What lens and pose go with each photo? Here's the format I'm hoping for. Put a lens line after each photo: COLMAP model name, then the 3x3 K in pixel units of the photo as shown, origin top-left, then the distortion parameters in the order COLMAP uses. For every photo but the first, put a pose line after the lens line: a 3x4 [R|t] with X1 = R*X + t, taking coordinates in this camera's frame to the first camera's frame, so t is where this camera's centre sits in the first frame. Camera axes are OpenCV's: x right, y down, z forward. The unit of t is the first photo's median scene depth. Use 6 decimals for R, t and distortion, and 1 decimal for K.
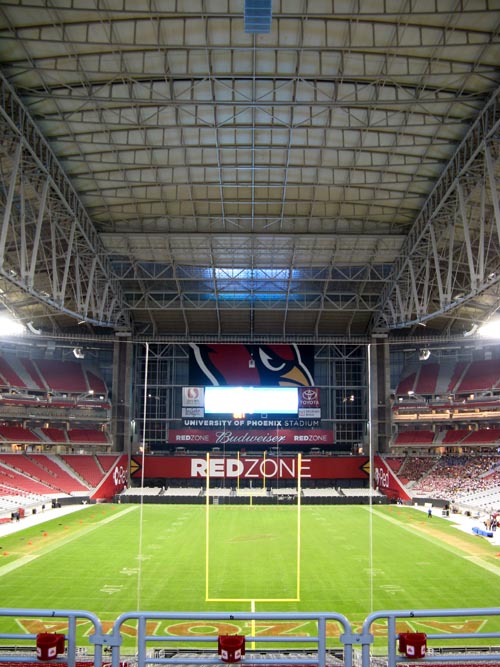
lens RADIAL K [[691.7, 0, 258.4], [0, 691.7, 342.4], [0, 0, 1]] dist [-0.198929, 0.235177]
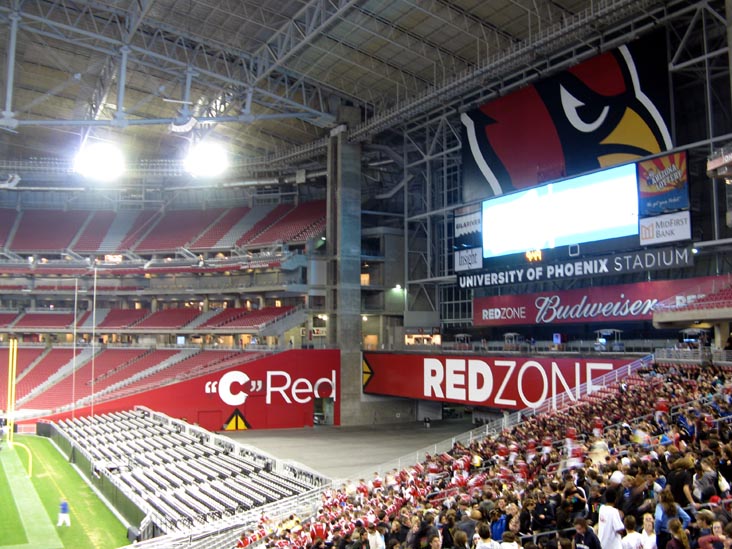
lens RADIAL K [[787.4, 0, 376.6], [0, 787.4, 257.8], [0, 0, 1]] dist [-0.203536, 0.260626]
pose [[0.472992, -0.097664, -0.875637, 0.342880], [0.140327, 0.989502, -0.034563, 0.110379], [0.869820, -0.106528, 0.481731, 0.689394]]
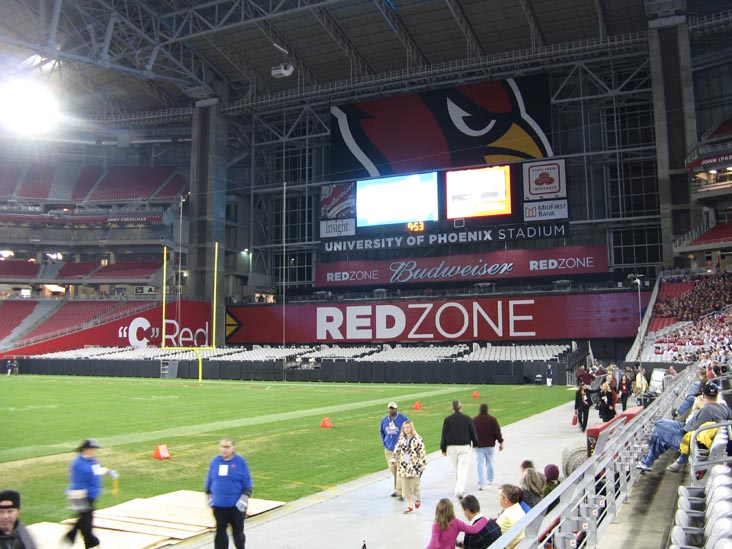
lens RADIAL K [[743.8, 0, 369.5], [0, 743.8, 258.0], [0, 0, 1]] dist [-0.193702, 0.204701]
pose [[0.897707, -0.063649, -0.435971, 0.189689], [0.078744, 0.996756, 0.016622, 0.118162], [0.433499, -0.049251, 0.899807, 0.467783]]
